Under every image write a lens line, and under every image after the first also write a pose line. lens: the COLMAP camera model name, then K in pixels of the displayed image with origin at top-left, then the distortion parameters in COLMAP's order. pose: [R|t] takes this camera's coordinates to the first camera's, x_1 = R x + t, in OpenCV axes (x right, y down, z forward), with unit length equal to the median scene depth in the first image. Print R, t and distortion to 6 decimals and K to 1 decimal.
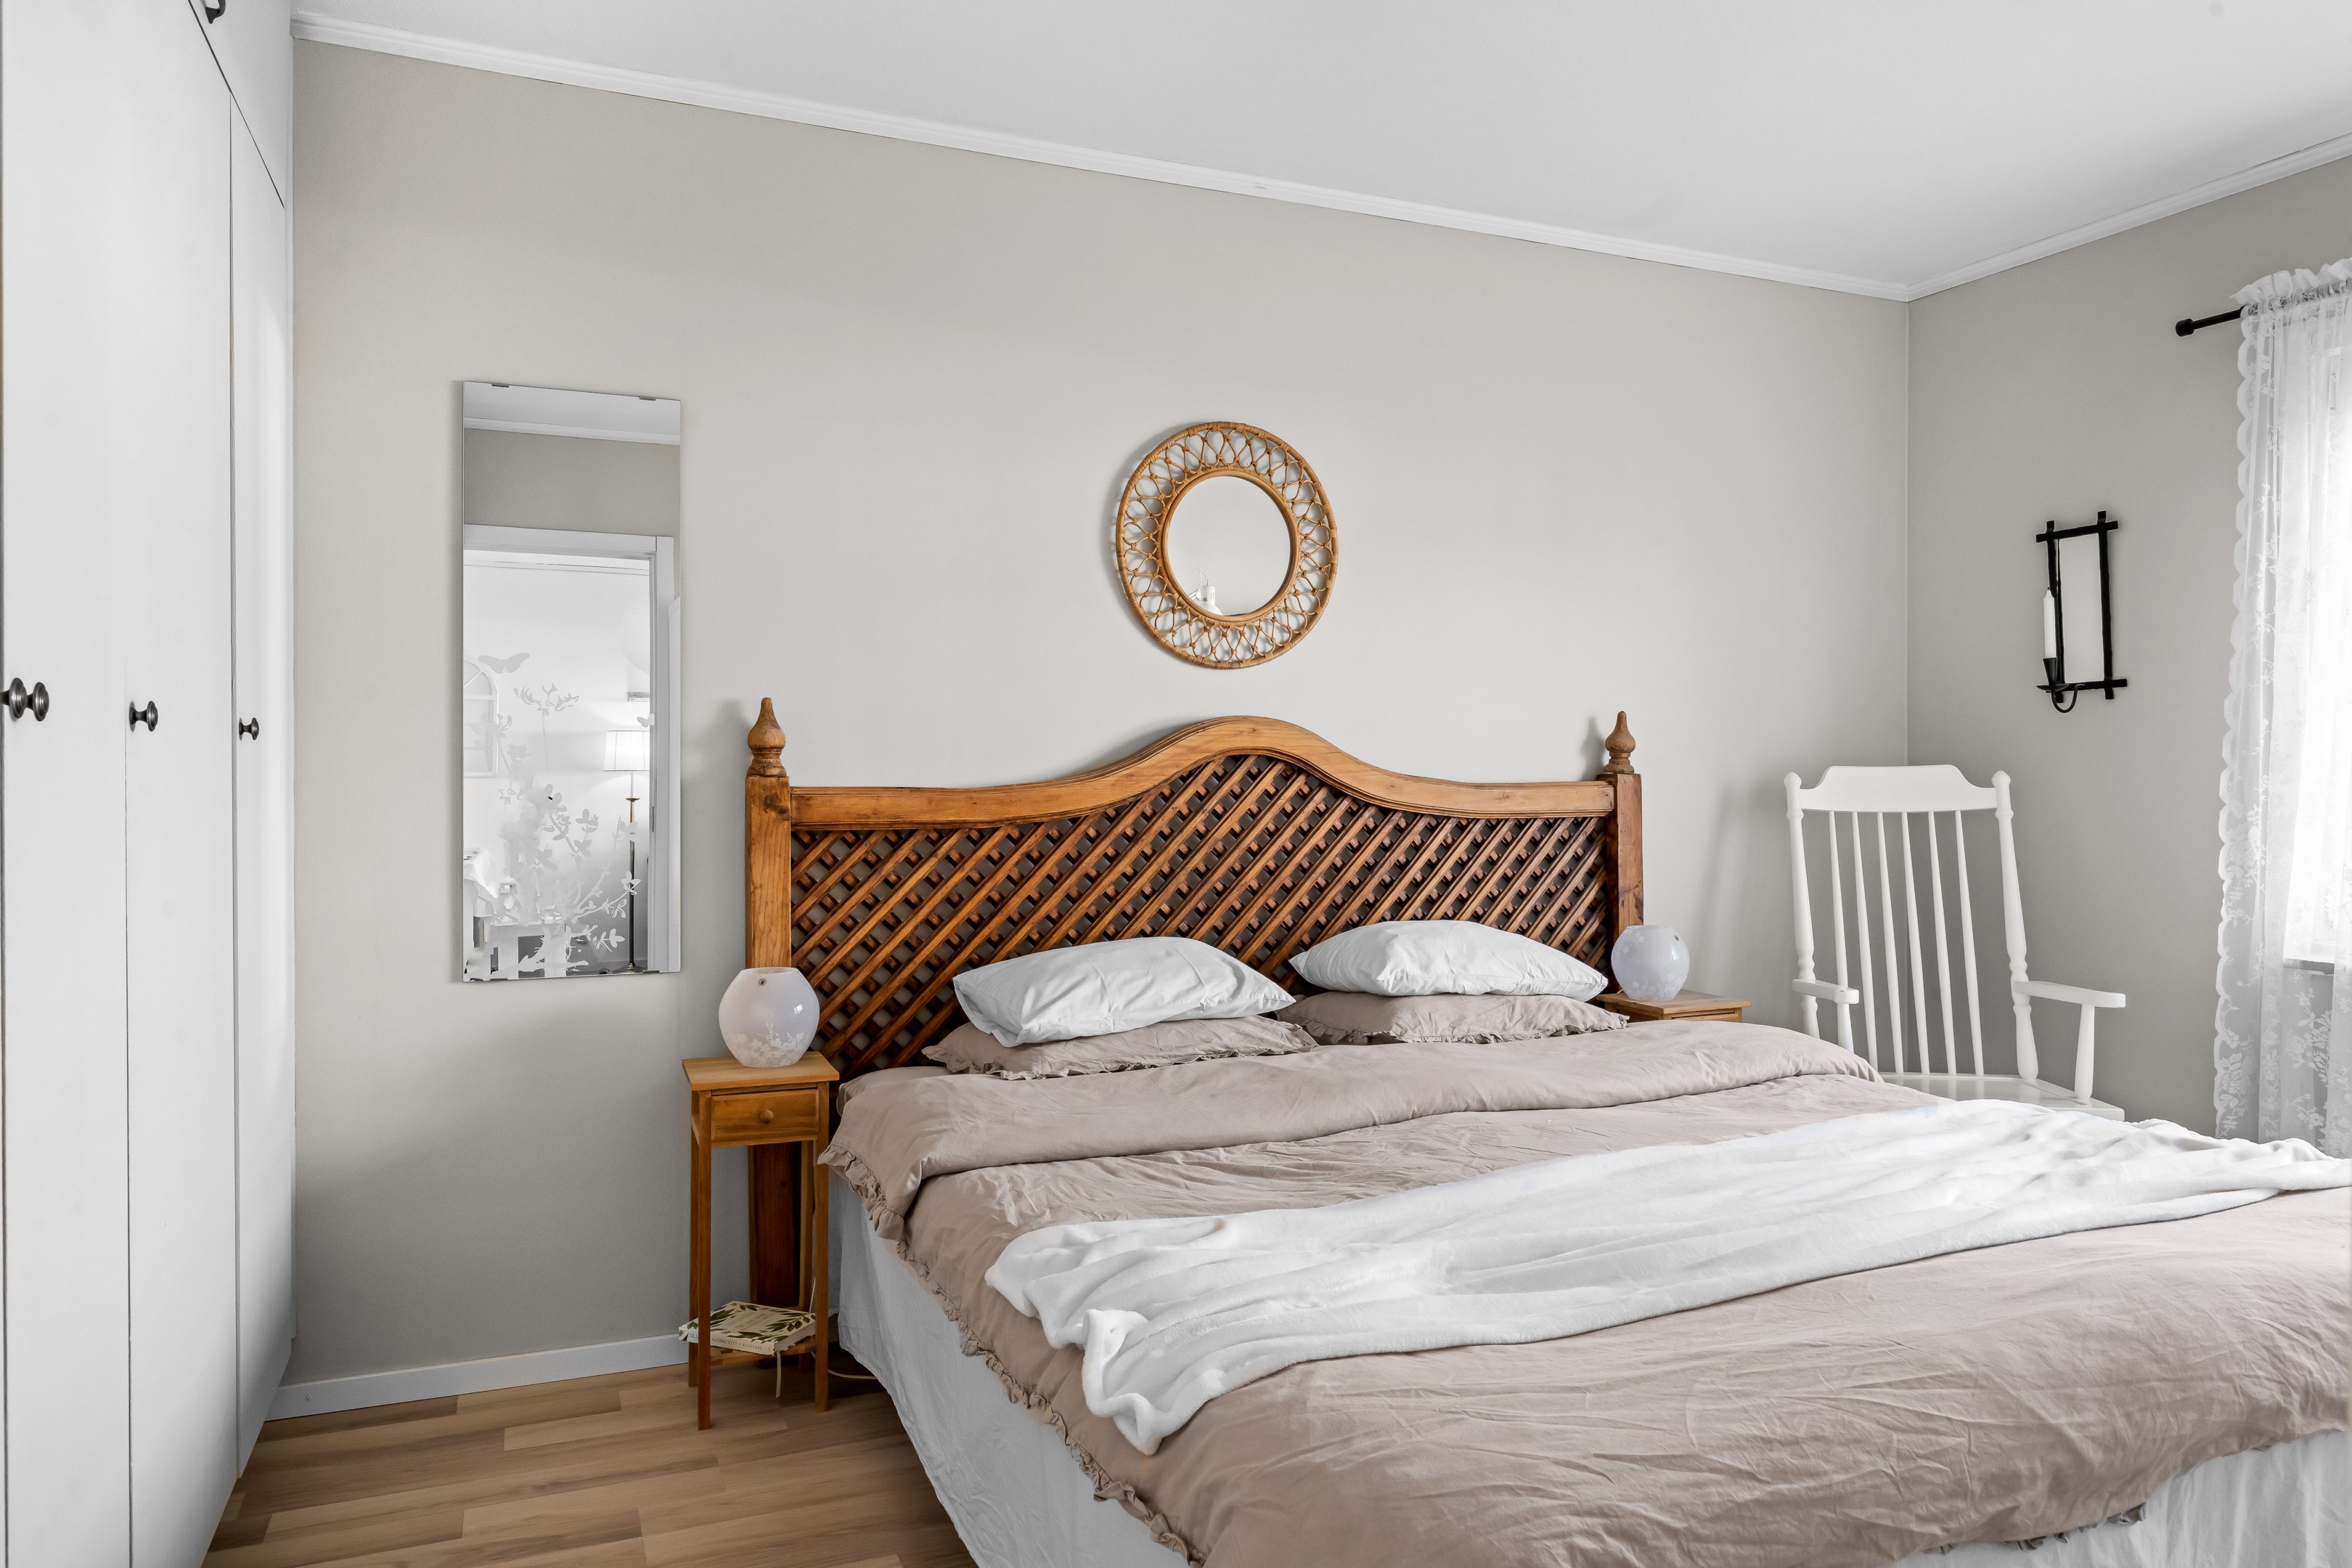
lens RADIAL K [[1606.5, 0, 1176.0], [0, 1606.5, 784.0], [0, 0, 1]] dist [-0.009928, 0.001368]
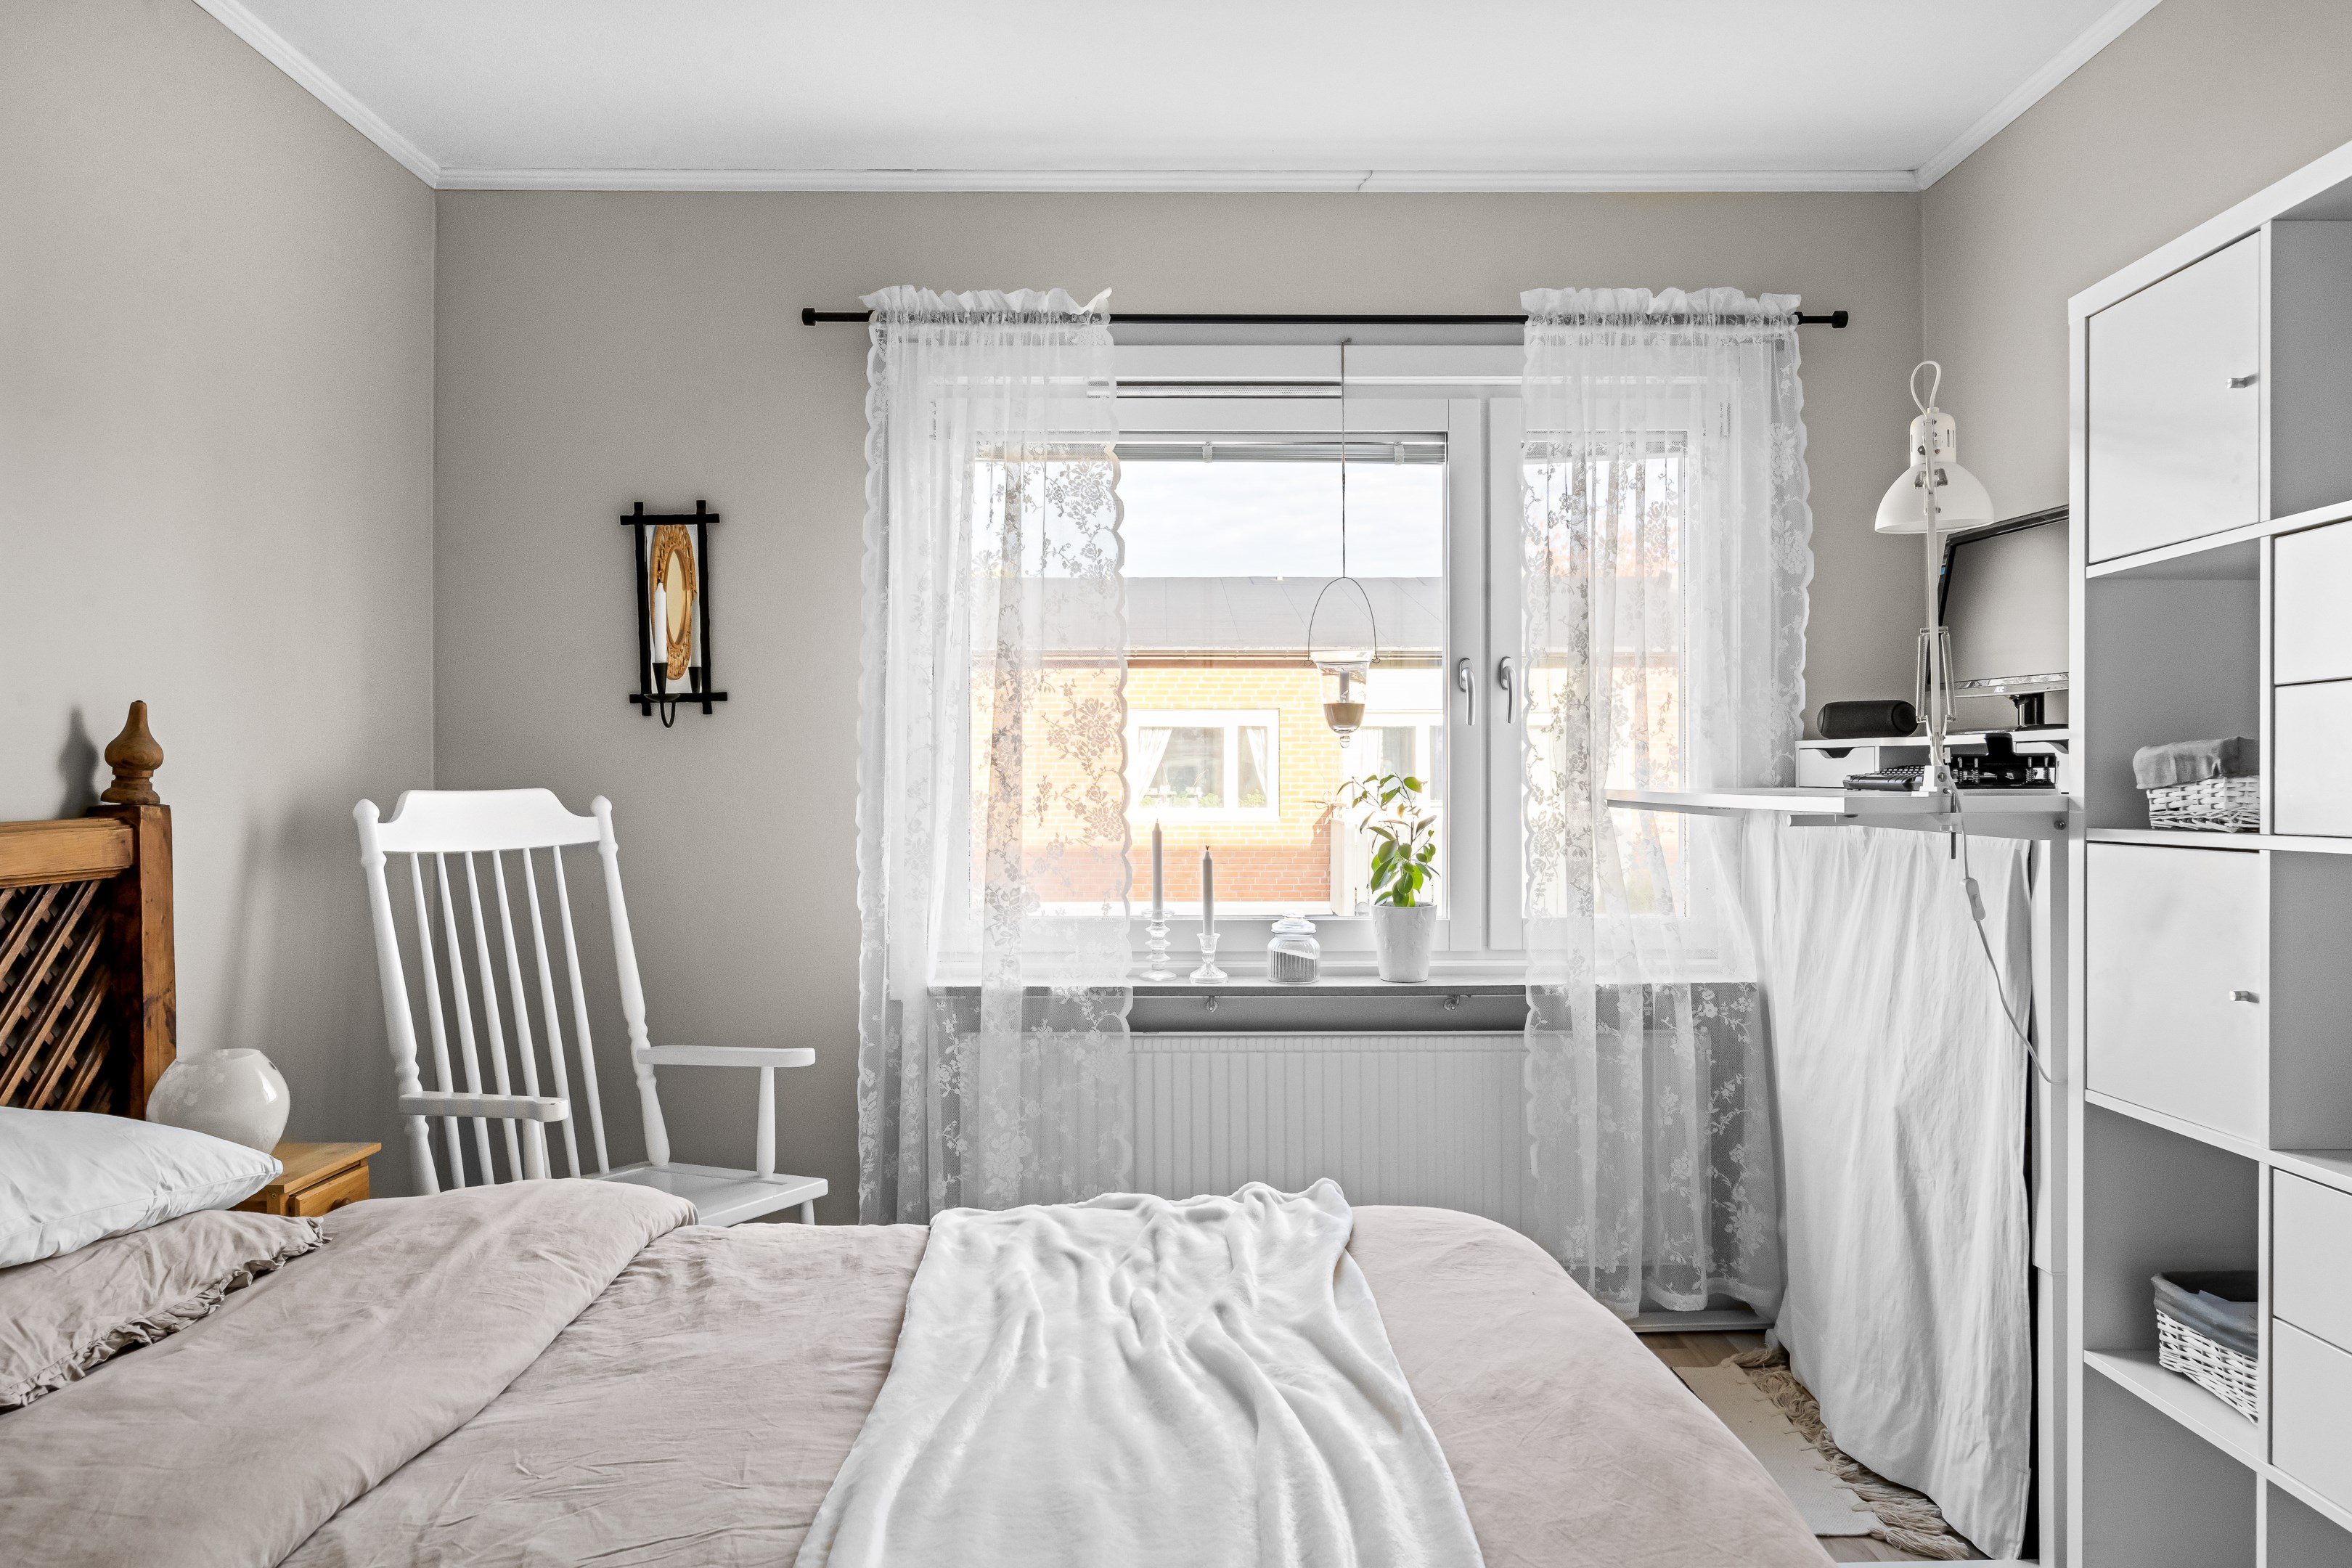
lens RADIAL K [[1565.6, 0, 1176.0], [0, 1565.6, 784.0], [0, 0, 1]] dist [0.005121, 0.001859]
pose [[0.379148, -0.000092, 0.925336, -0.119923], [0.007805, 0.999965, -0.003098, -0.009642], [-0.925303, 0.008397, 0.379135, 0.432846]]
